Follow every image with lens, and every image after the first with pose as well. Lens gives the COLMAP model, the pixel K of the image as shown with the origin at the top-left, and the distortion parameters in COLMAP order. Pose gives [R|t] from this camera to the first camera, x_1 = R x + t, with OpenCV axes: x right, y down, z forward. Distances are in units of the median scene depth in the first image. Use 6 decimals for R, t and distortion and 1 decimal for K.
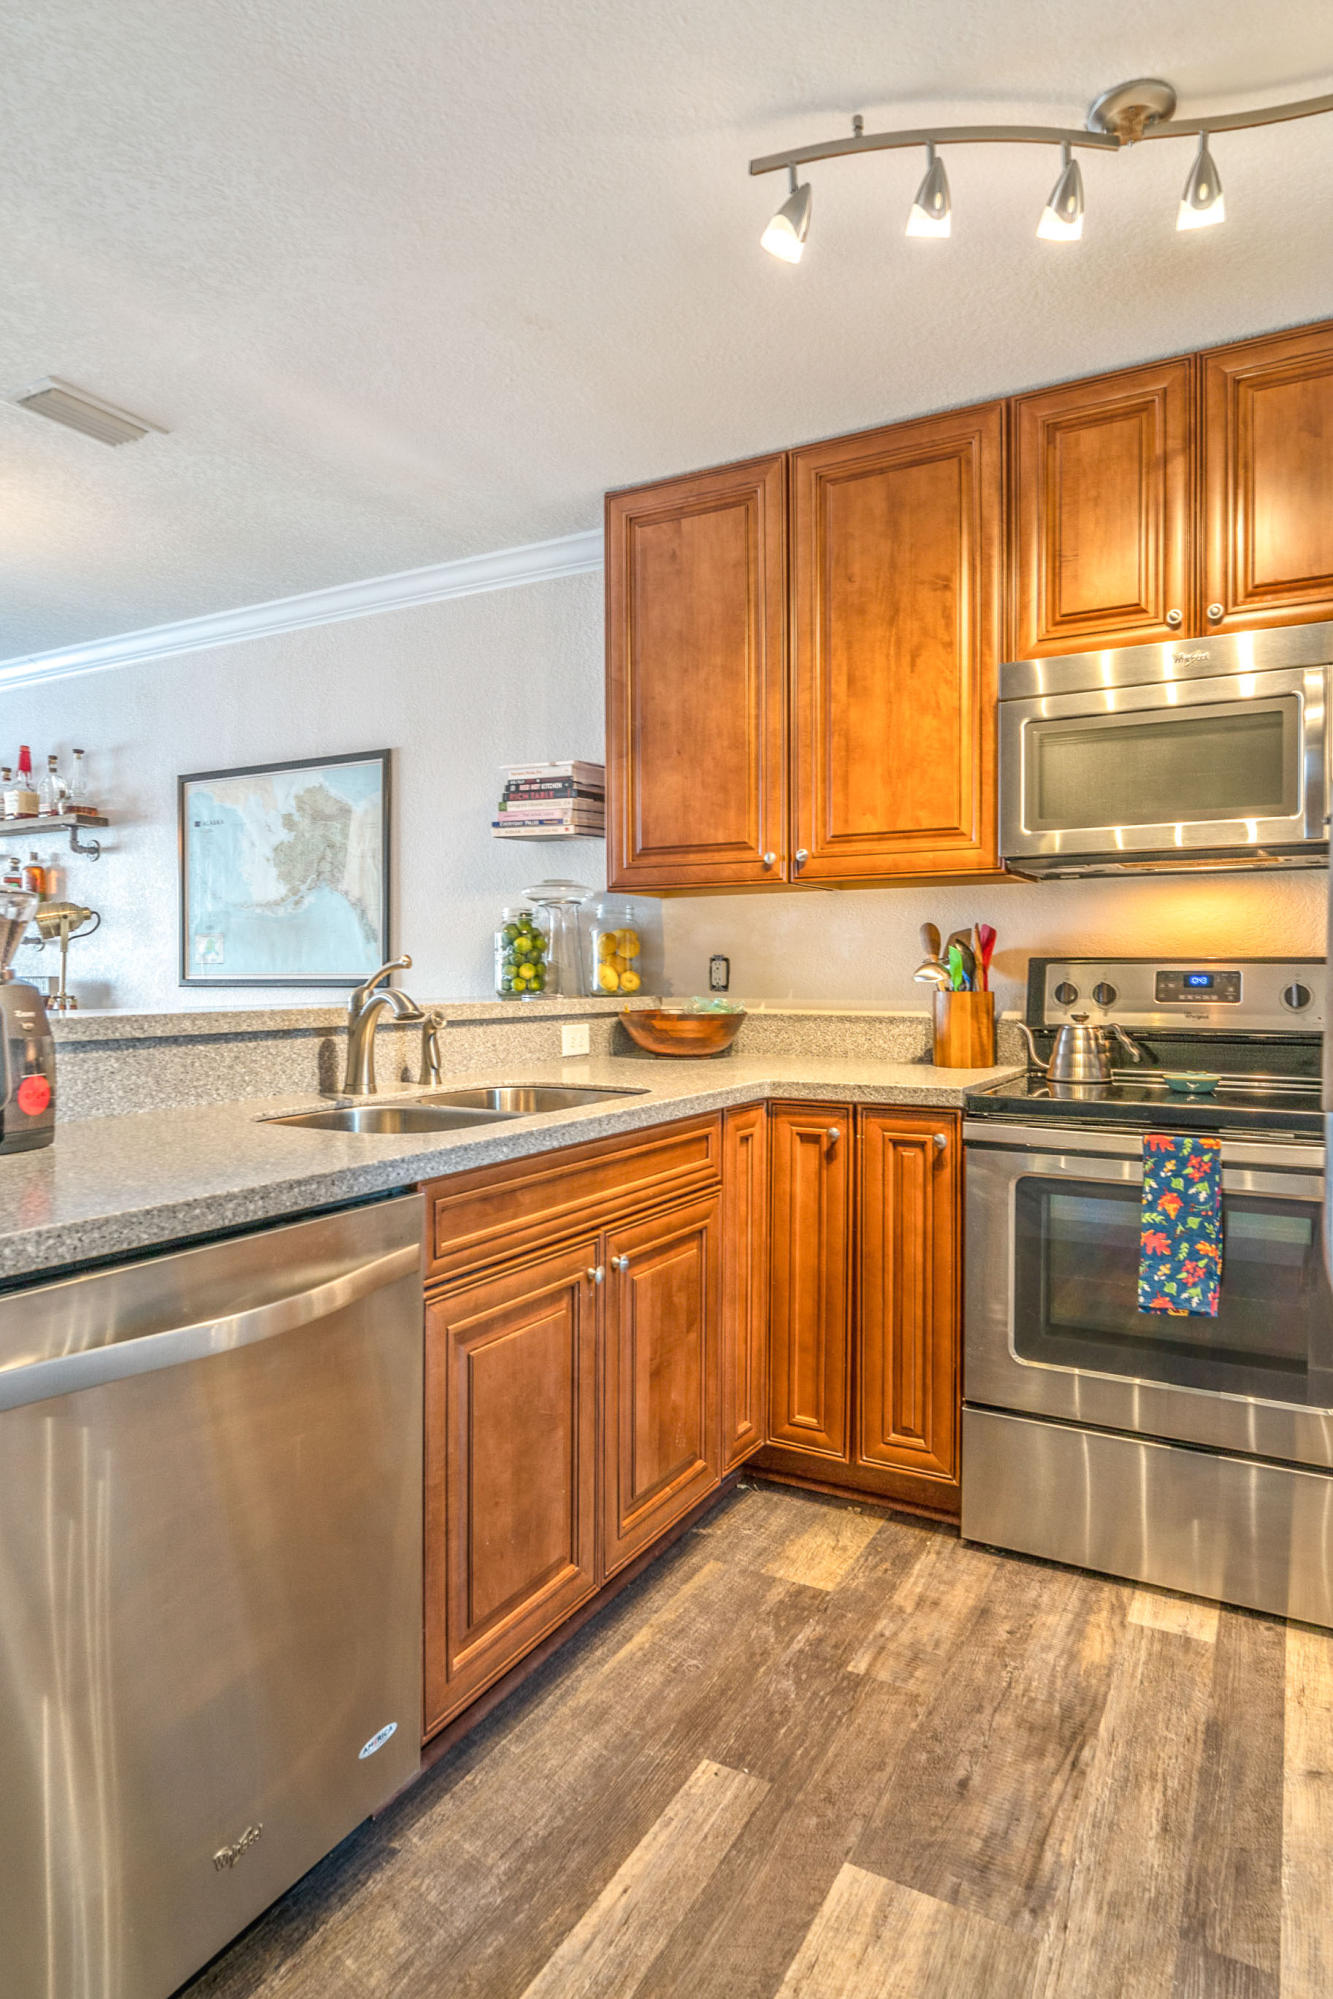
lens RADIAL K [[1143.1, 0, 679.5], [0, 1143.1, 991.4], [0, 0, 1]] dist [-0.002723, -0.001723]
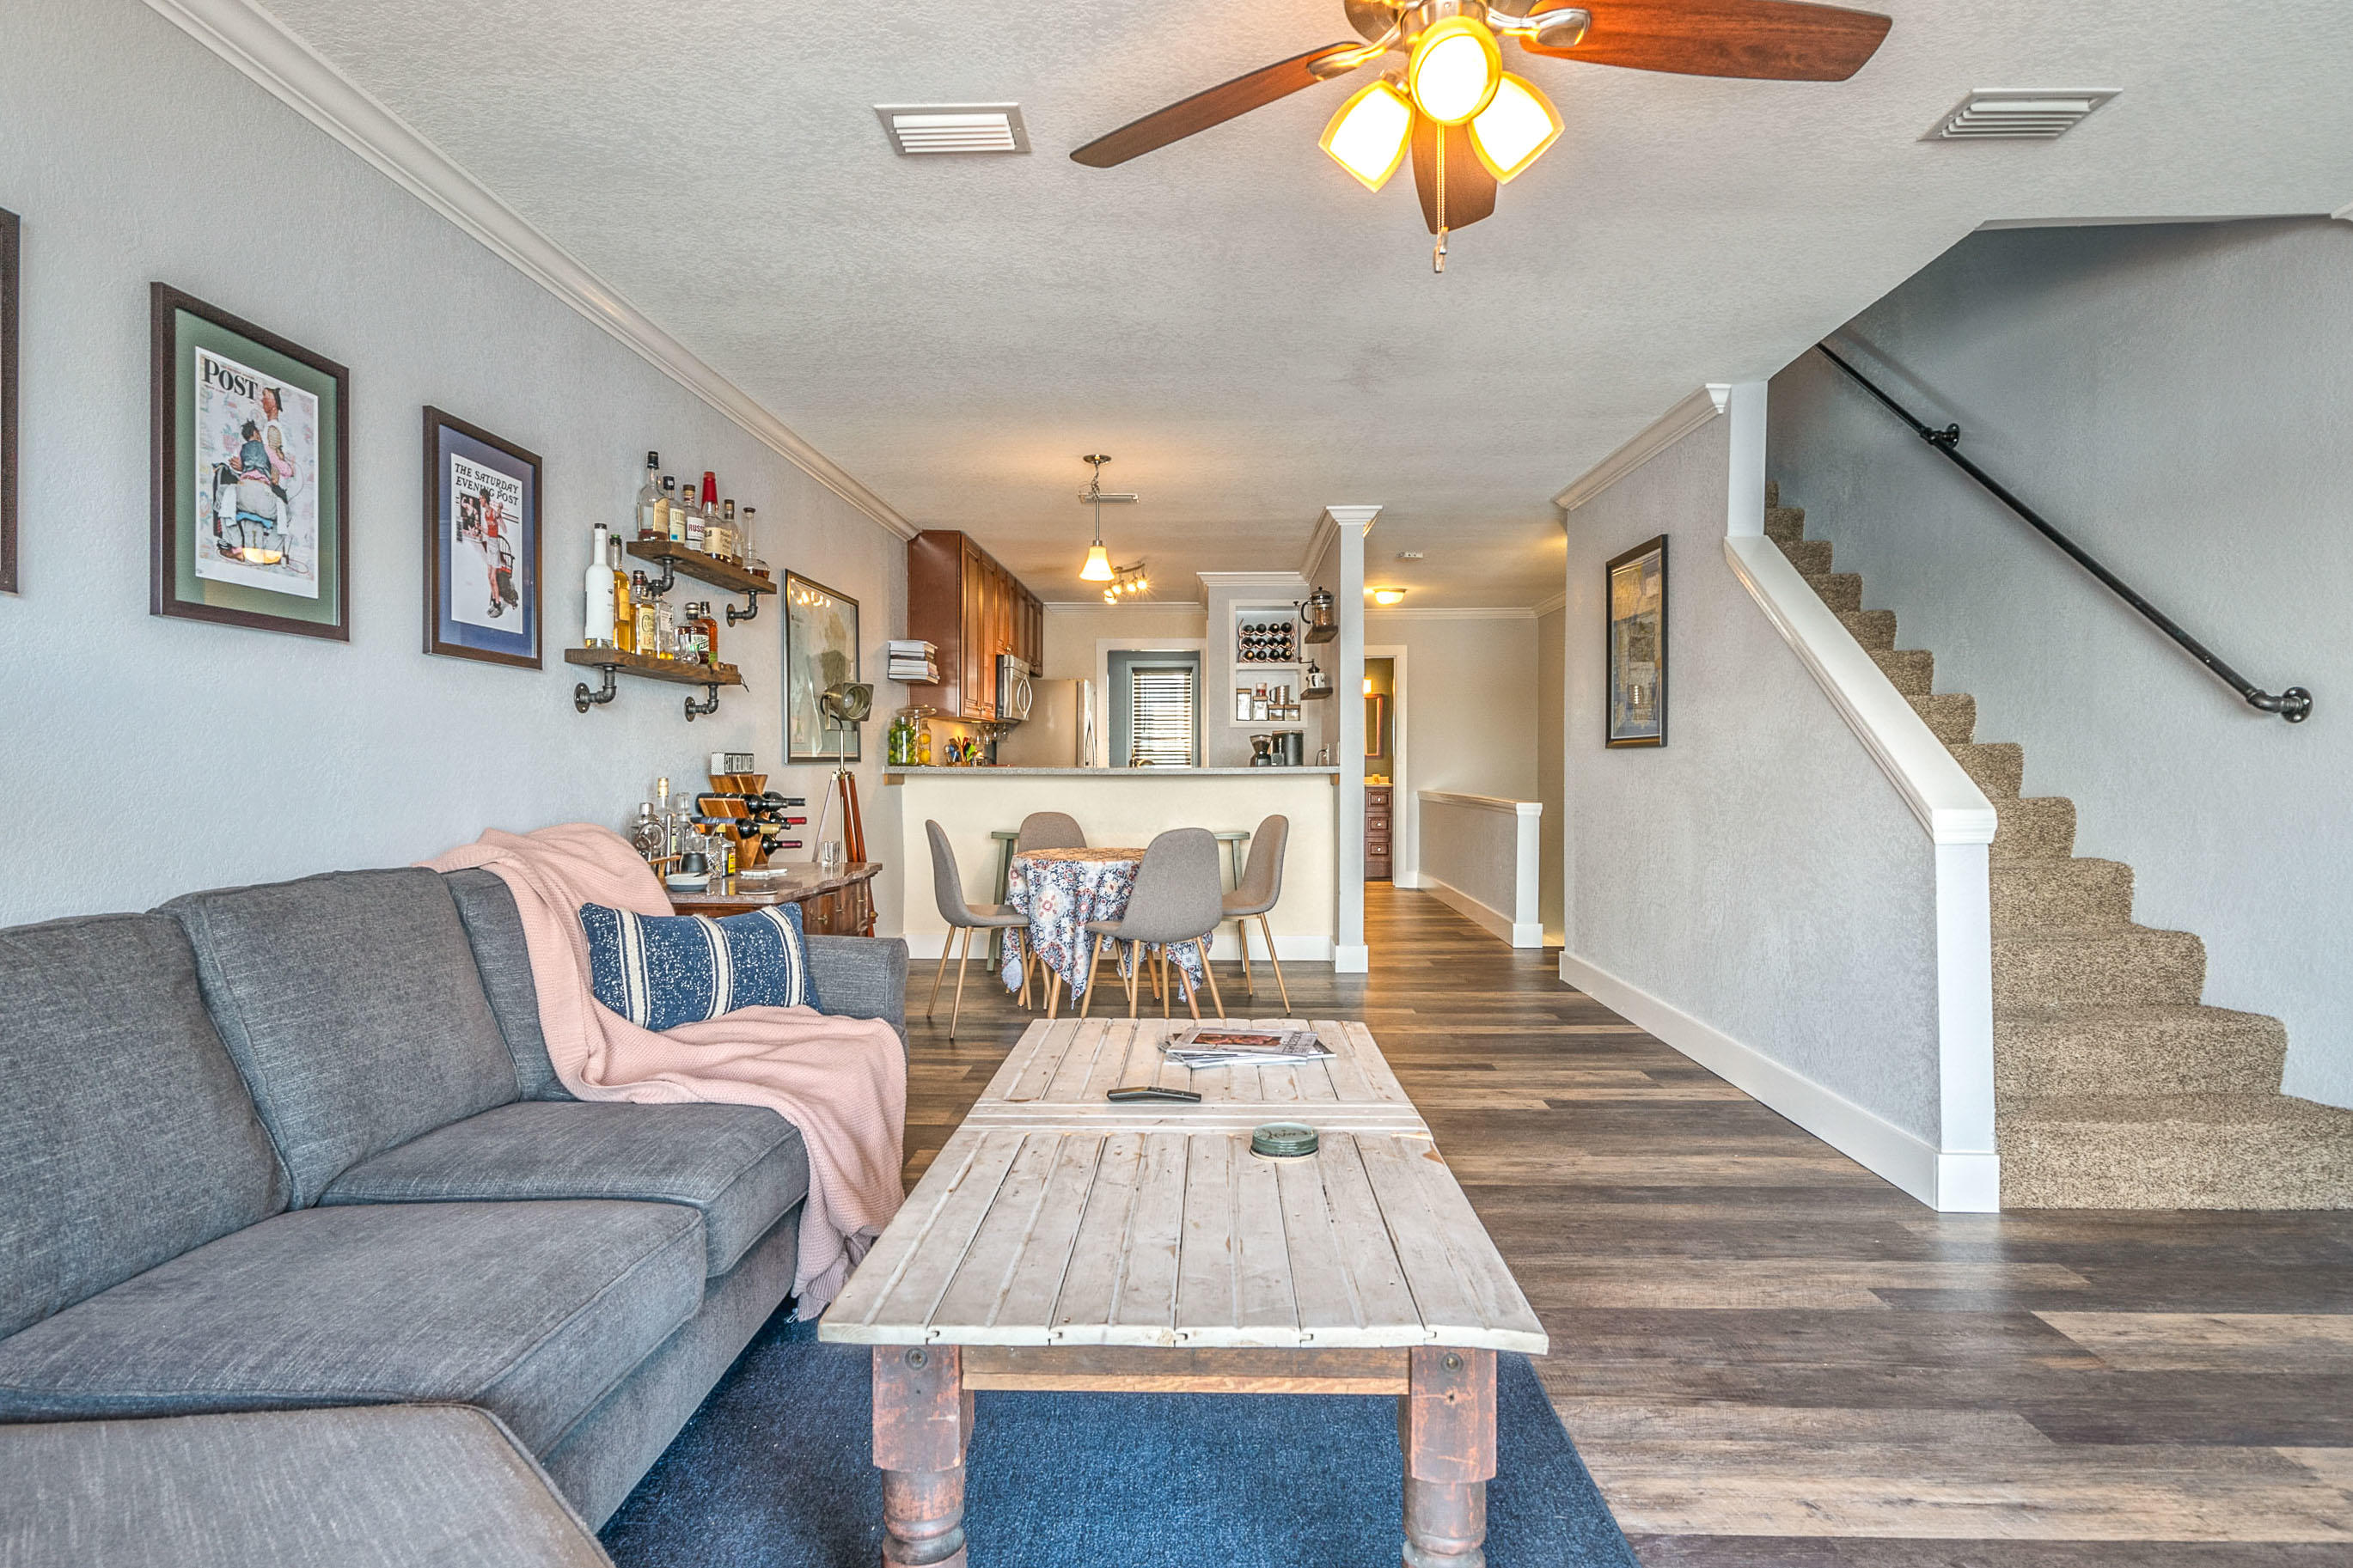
lens RADIAL K [[1258.2, 0, 1176.4], [0, 1258.2, 760.2], [0, 0, 1]] dist [-0.000667, -0.000140]
pose [[-0.458807, 0.001436, 0.888535, -2.879123], [0.015203, 0.999865, 0.006235, -0.015271], [-0.888406, 0.016369, -0.458767, 2.099696]]
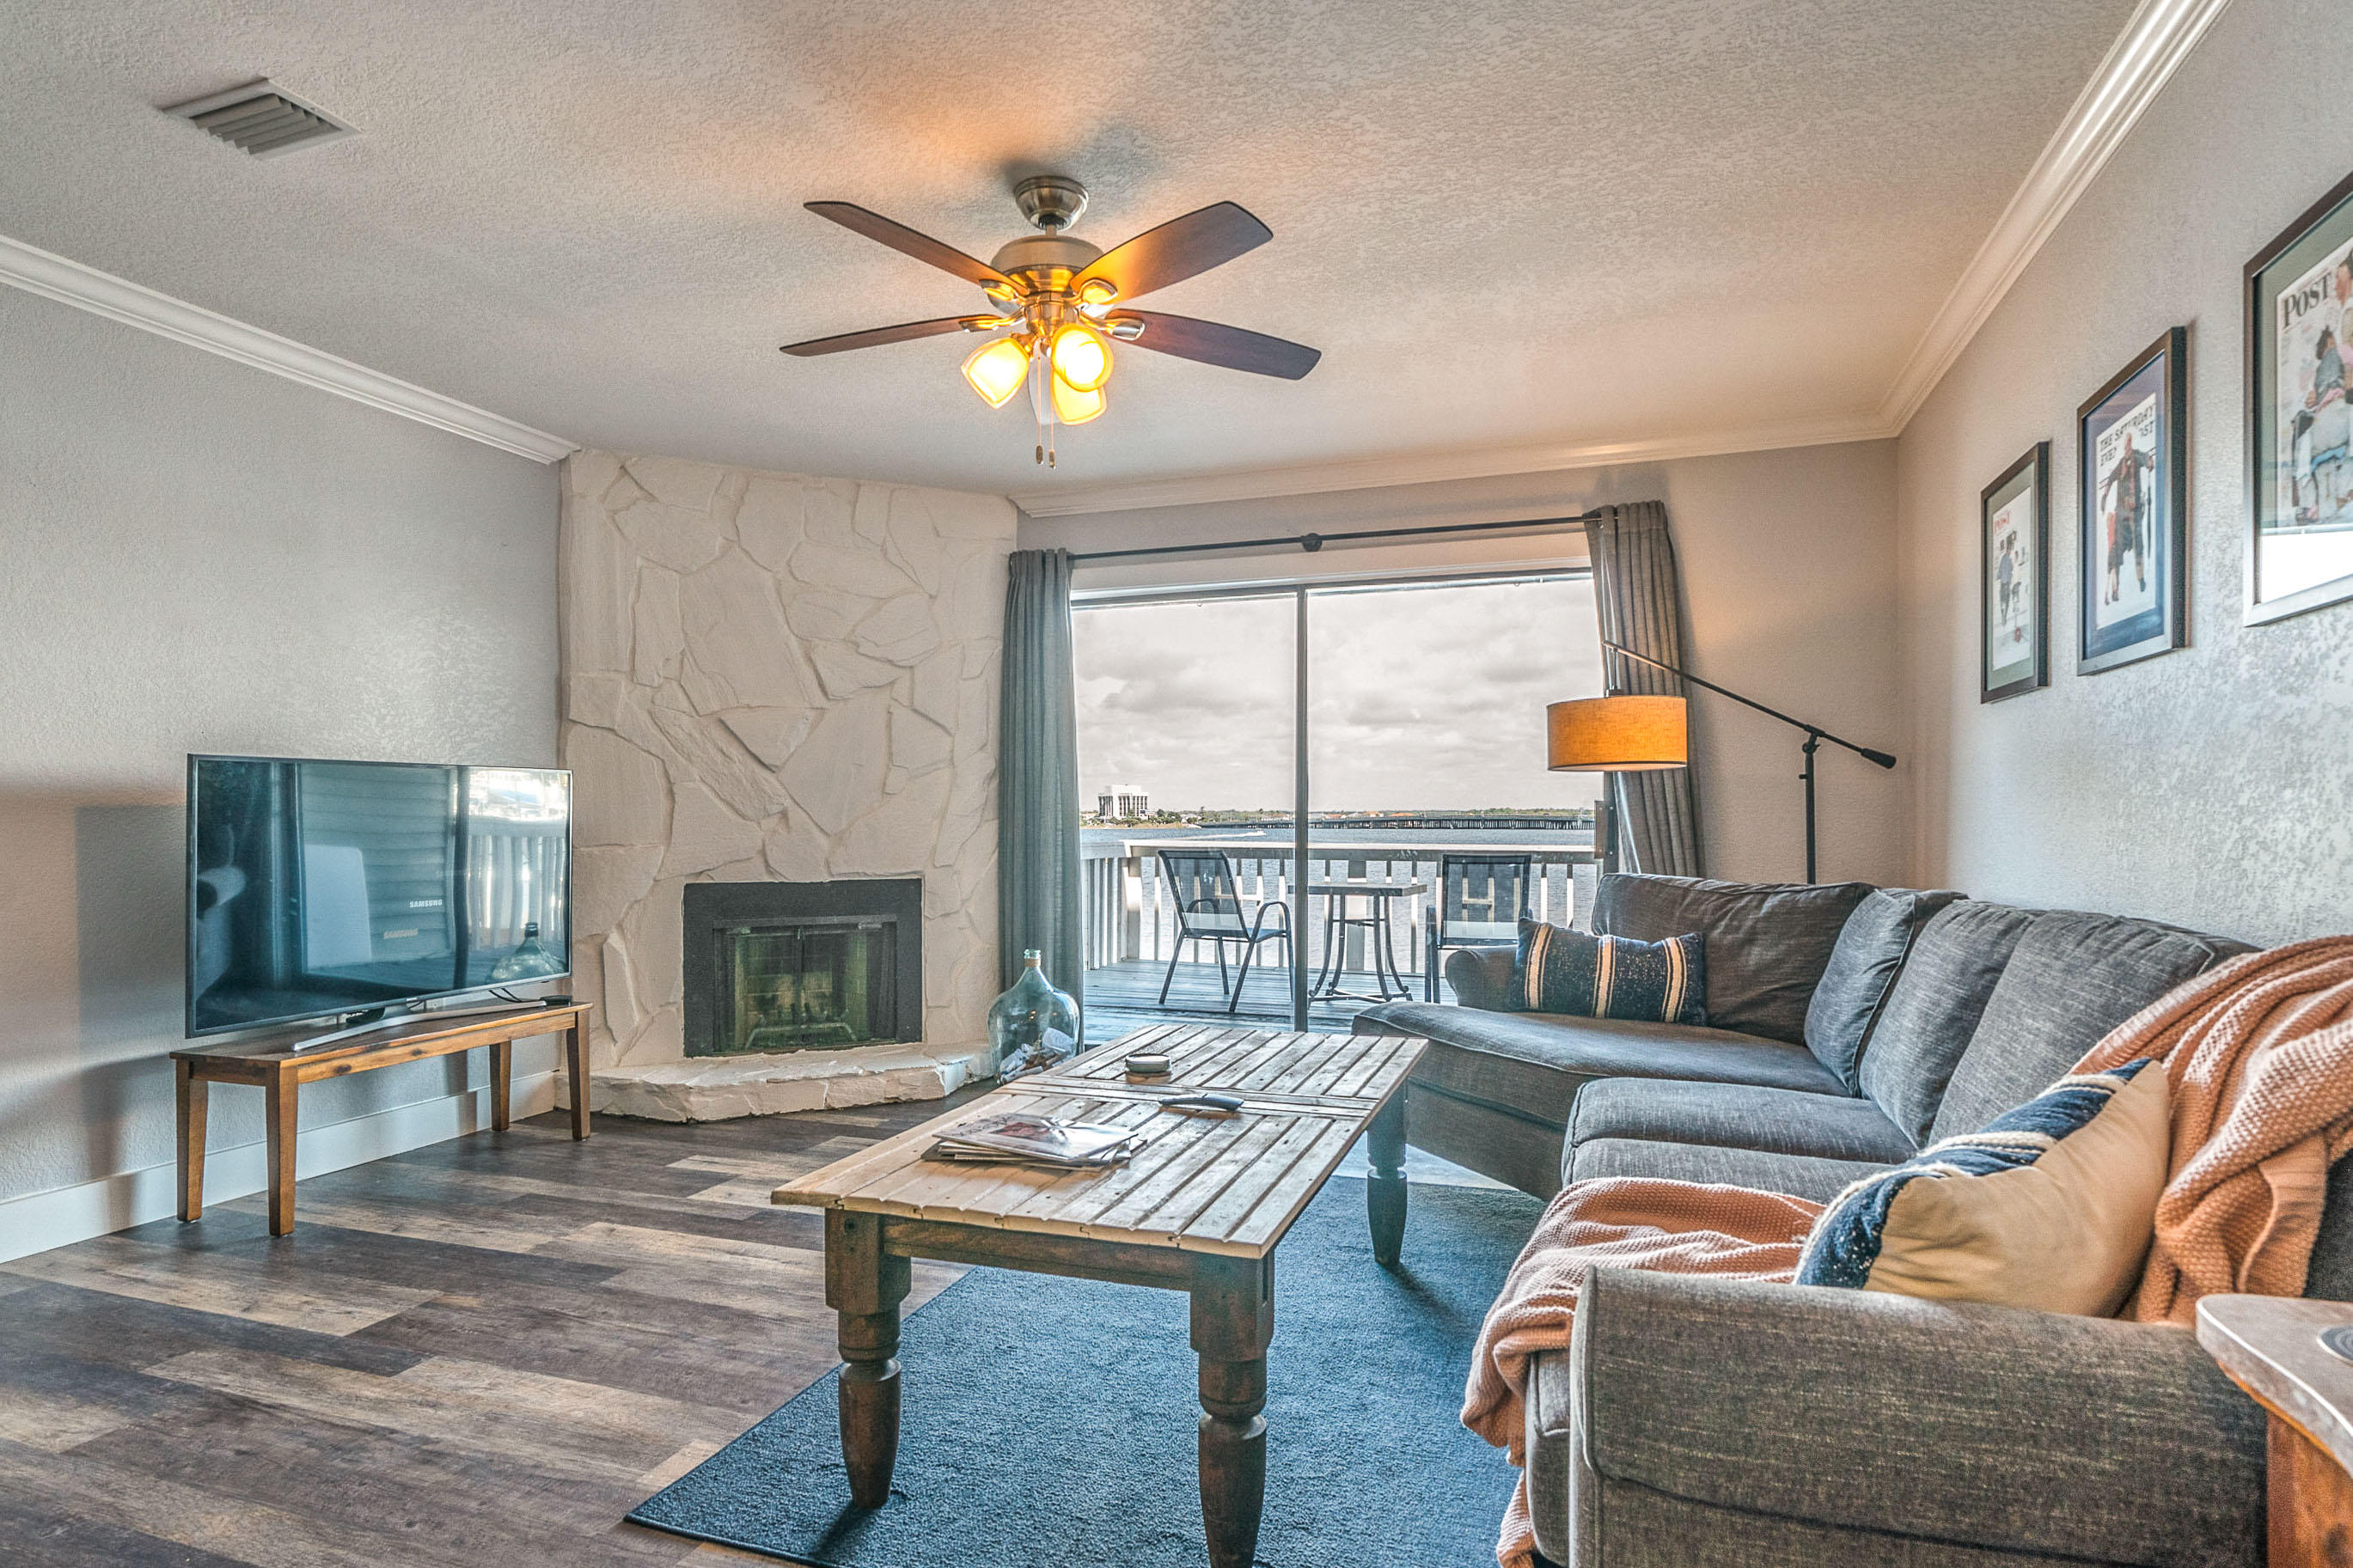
lens RADIAL K [[1239.5, 0, 1165.4], [0, 1239.5, 837.9], [0, 0, 1]] dist [-0.004602, -0.001951]
pose [[0.164359, 0.009260, -0.986357, -1.181560], [-0.011926, 0.999902, 0.007400, 0.014630], [0.986329, 0.010547, 0.164453, 1.536161]]
